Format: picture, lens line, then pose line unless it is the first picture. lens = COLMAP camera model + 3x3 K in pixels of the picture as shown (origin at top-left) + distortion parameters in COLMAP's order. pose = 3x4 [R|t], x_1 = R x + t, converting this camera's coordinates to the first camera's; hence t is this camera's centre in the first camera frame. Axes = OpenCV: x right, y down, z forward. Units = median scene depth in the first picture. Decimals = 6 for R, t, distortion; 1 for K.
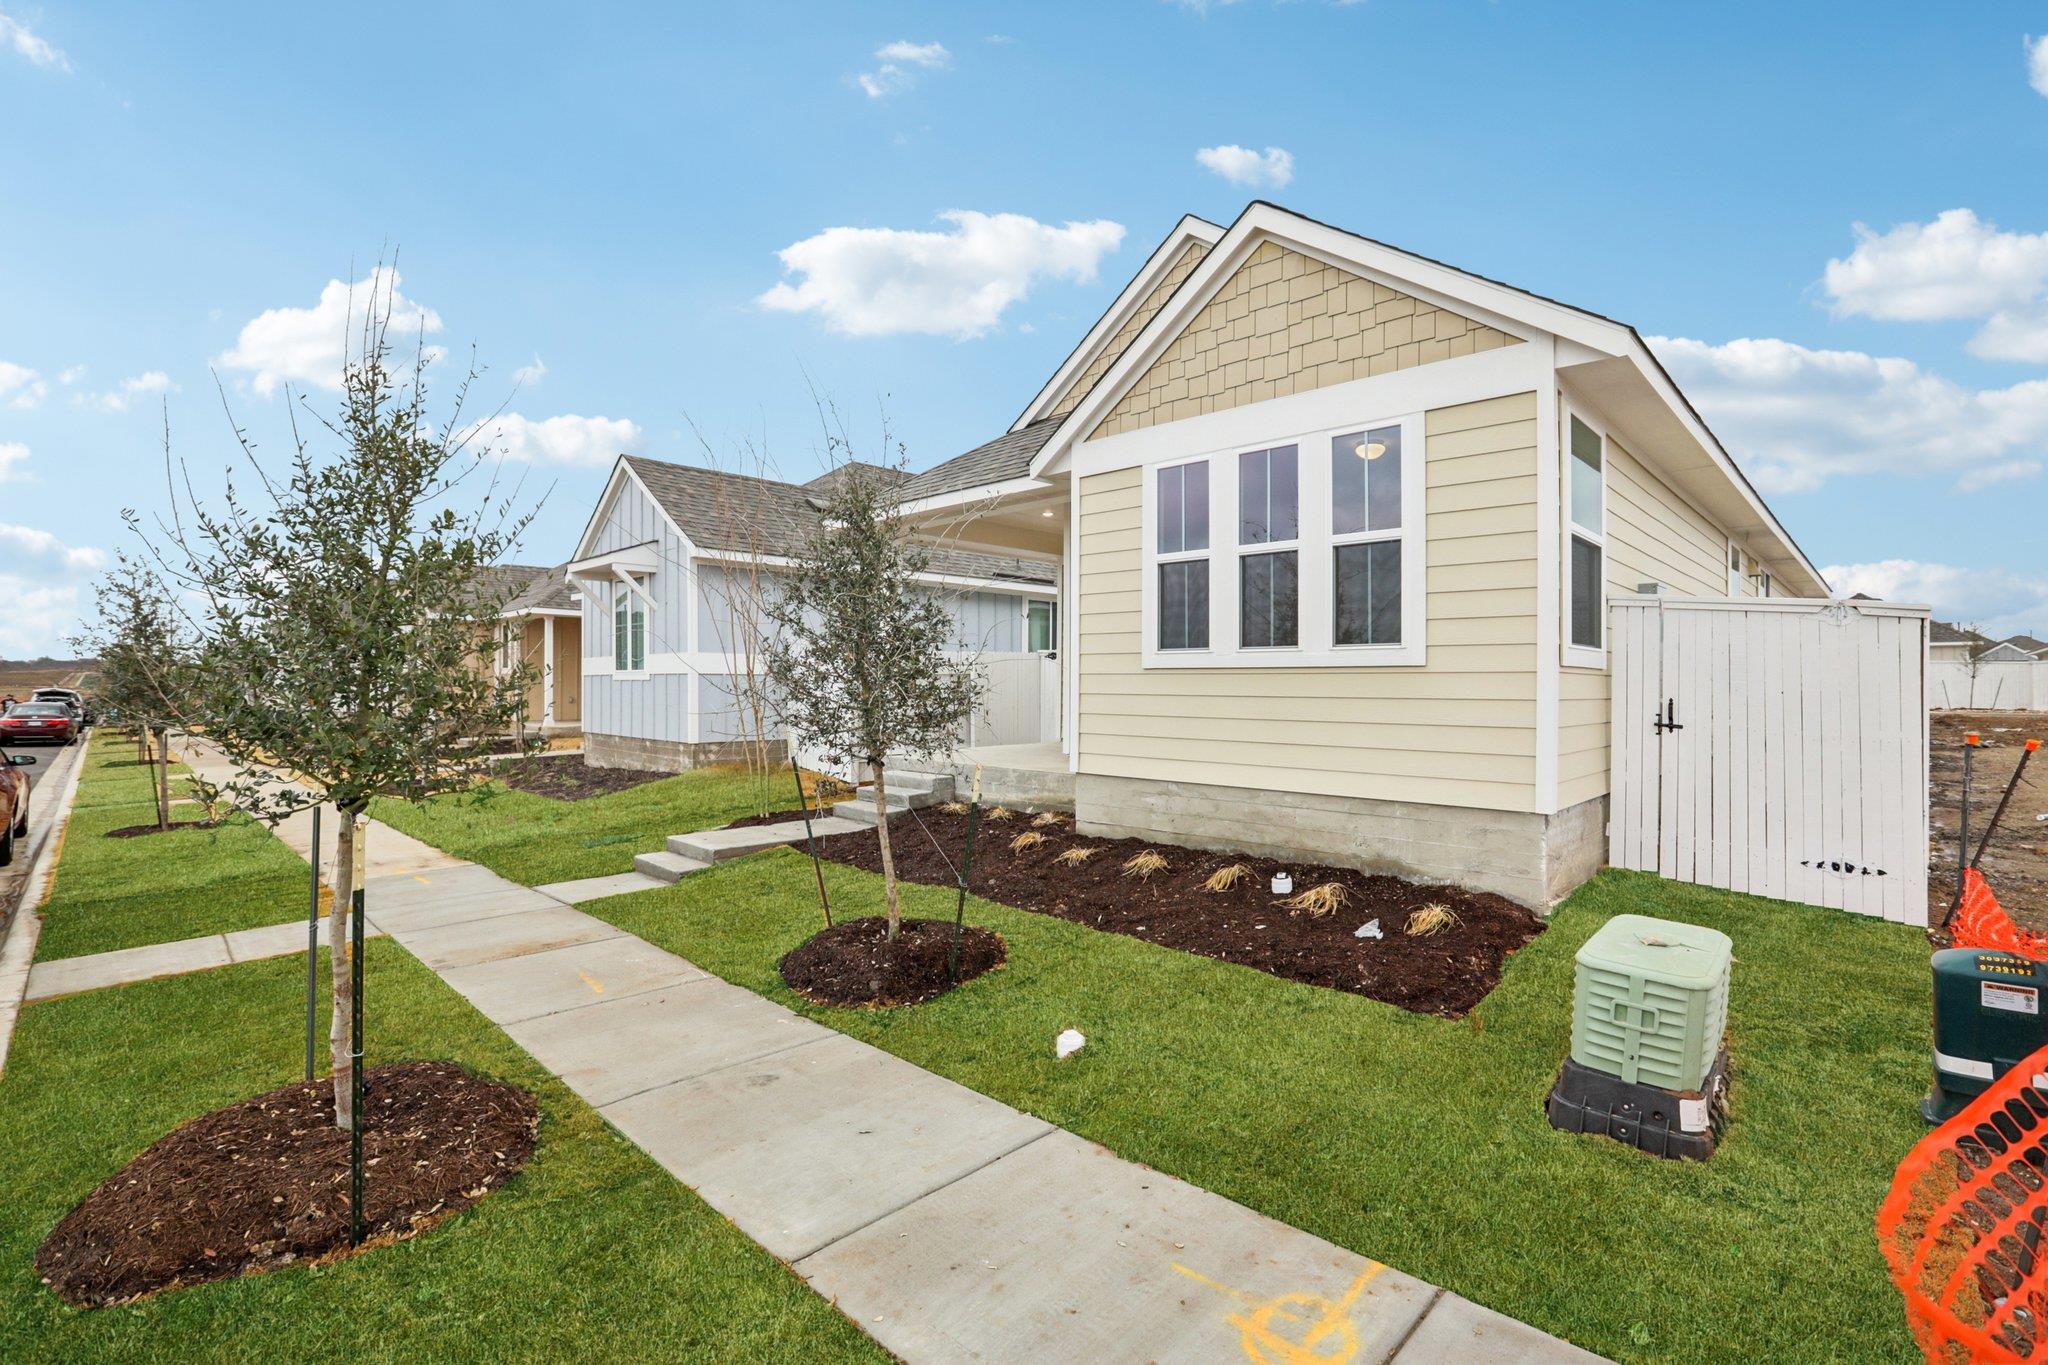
lens RADIAL K [[933.6, 0, 1024.0], [0, 933.6, 682.5], [0, 0, 1]] dist [-0.035398, 0.031690]
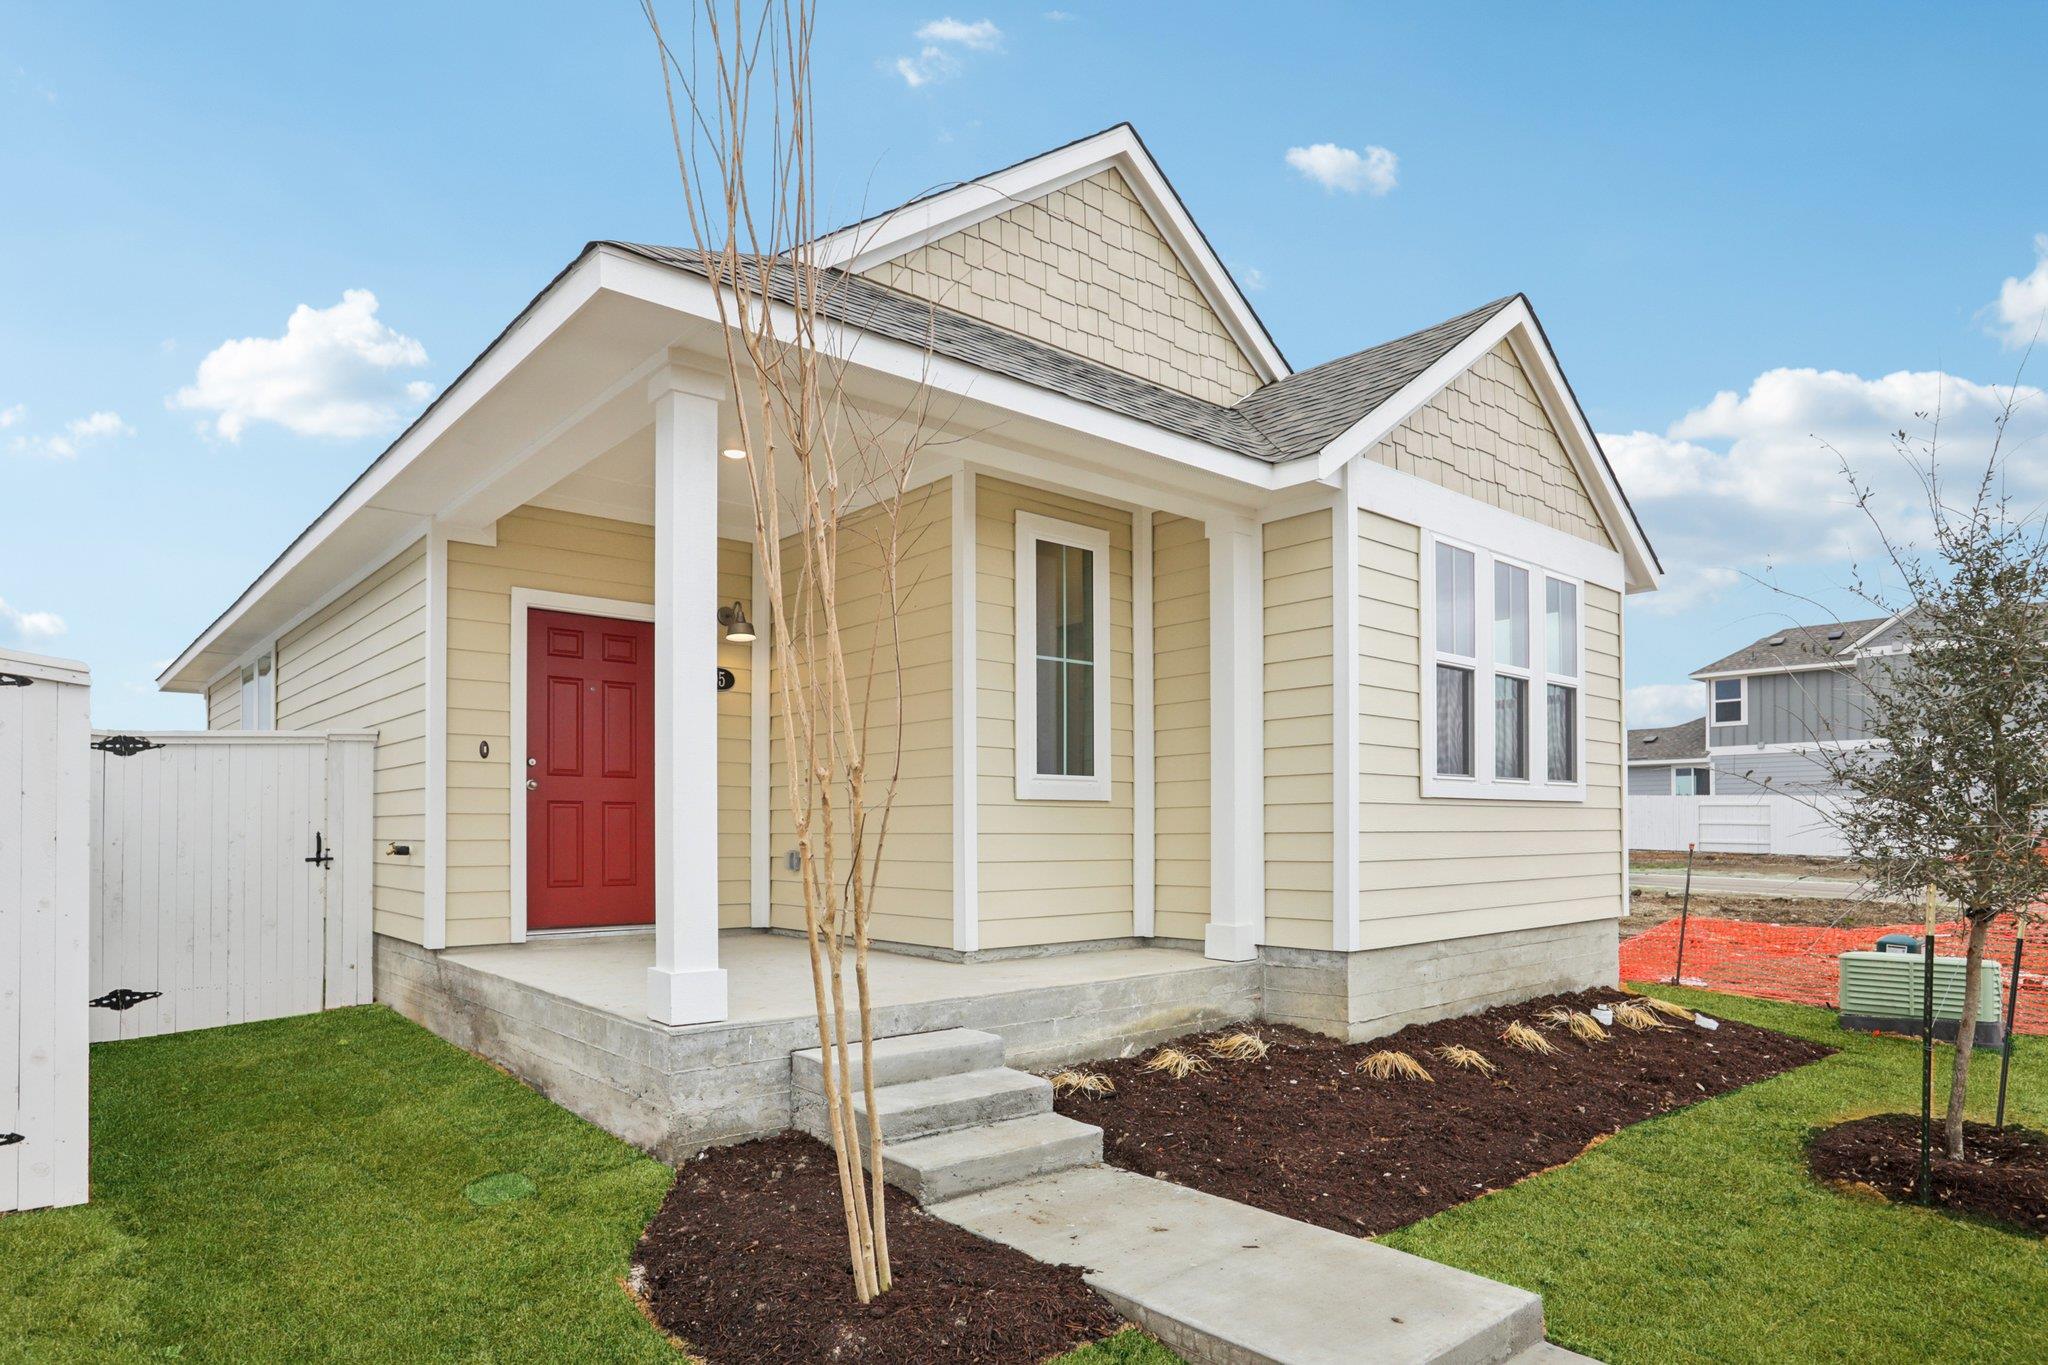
lens RADIAL K [[1182.3, 0, 1020.7], [0, 1182.3, 843.6], [0, 0, 1]] dist [-0.057307, 0.001184]
pose [[0.076454, -0.015514, 0.996952, -0.968620], [0.001910, 0.999879, 0.015413, 0.008850], [-0.997071, 0.000726, 0.076475, 1.443053]]
